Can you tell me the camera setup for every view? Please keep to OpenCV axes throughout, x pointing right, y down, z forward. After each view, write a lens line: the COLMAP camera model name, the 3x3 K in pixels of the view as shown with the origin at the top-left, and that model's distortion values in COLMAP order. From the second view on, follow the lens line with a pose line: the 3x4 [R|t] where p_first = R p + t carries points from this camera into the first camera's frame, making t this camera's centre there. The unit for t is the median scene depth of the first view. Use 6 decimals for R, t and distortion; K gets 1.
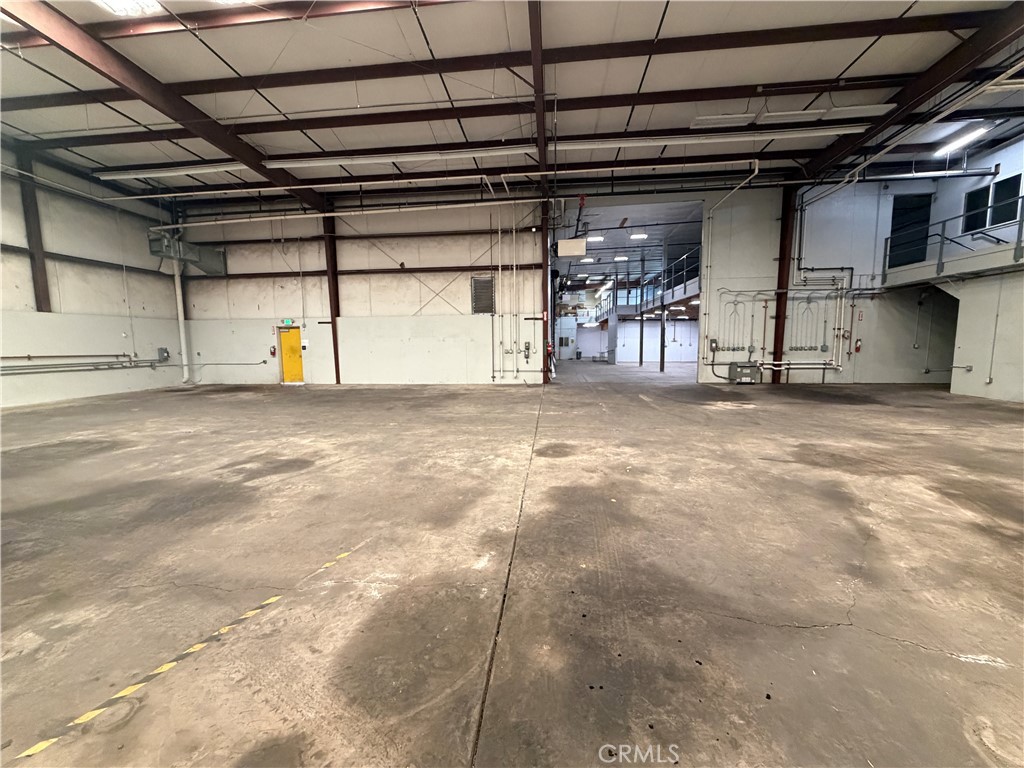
lens RADIAL K [[405.4, 0, 509.0], [0, 405.4, 383.8], [0, 0, 1]] dist [0.001442, 0.000013]
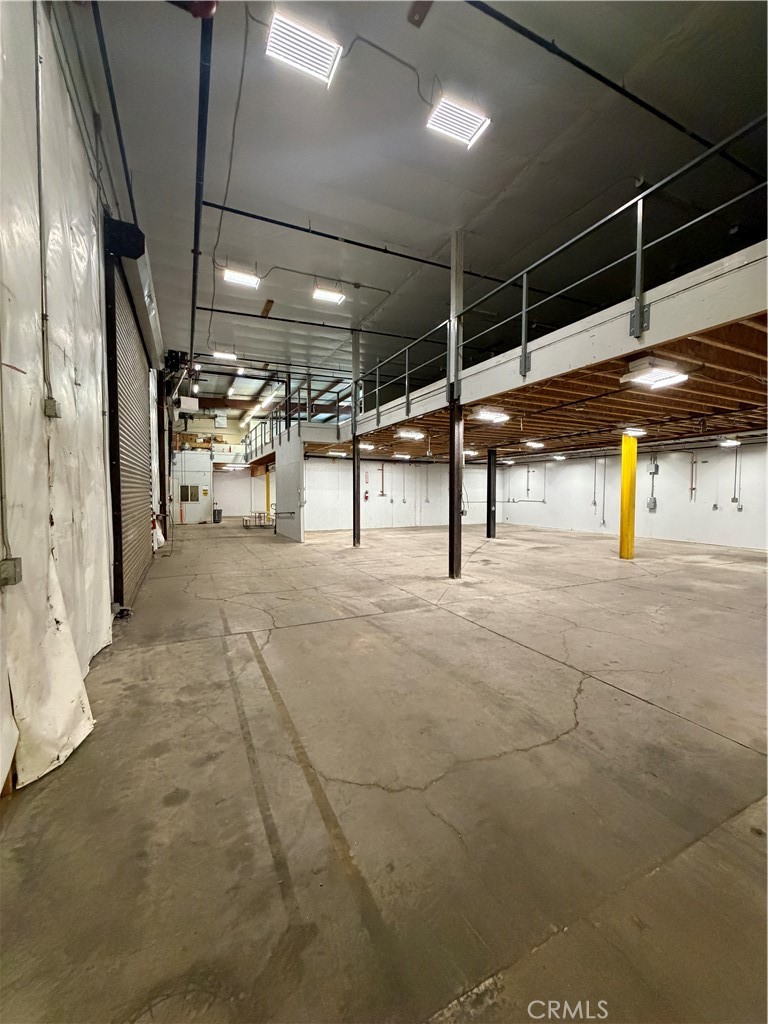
lens RADIAL K [[405.4, 0, 362.9], [0, 405.4, 509.1], [0, 0, 1]] dist [0.001442, 0.000013]
pose [[0.866283, -0.013512, 0.499371, 0.061636], [0.042122, 0.998050, -0.046067, -0.045288], [-0.497775, 0.060941, 0.865162, 0.385808]]
